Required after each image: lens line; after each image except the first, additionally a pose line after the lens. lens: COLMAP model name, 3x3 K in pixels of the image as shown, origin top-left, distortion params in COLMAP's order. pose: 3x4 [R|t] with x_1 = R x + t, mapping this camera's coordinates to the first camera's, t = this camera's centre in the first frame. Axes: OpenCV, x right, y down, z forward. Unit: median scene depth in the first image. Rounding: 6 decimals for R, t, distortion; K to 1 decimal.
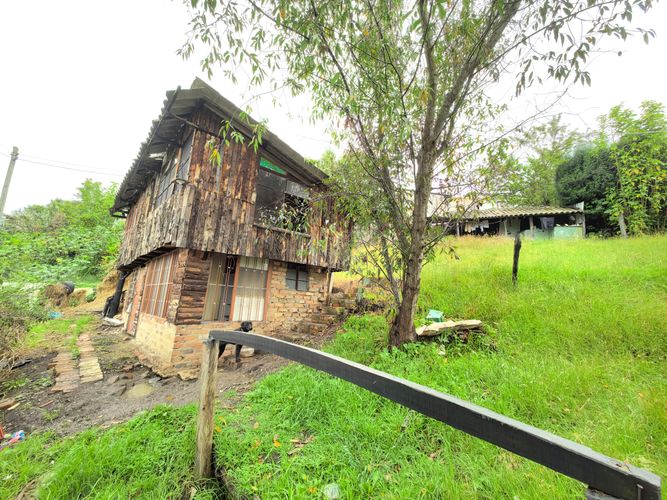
lens RADIAL K [[262.6, 0, 333.5], [0, 262.6, 250.0], [0, 0, 1]] dist [0.000713, 0.000191]
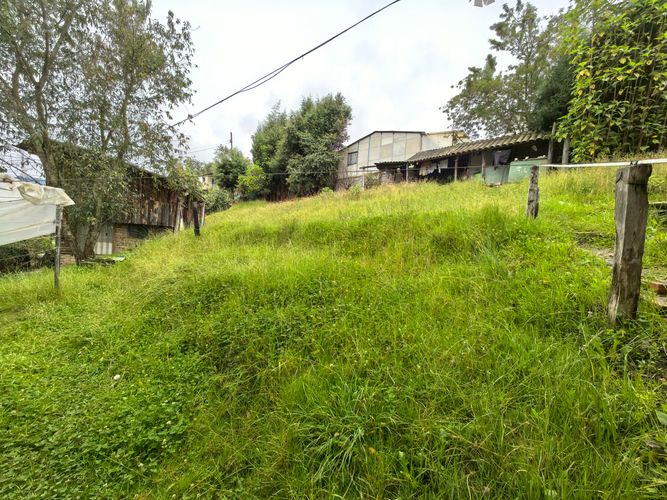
lens RADIAL K [[262.6, 0, 333.5], [0, 262.6, 250.0], [0, 0, 1]] dist [0.000713, 0.000191]
pose [[0.903697, 0.033055, -0.426894, 0.705501], [0.056382, 0.979147, 0.195172, -0.013284], [0.424443, -0.200446, 0.882989, 0.023376]]
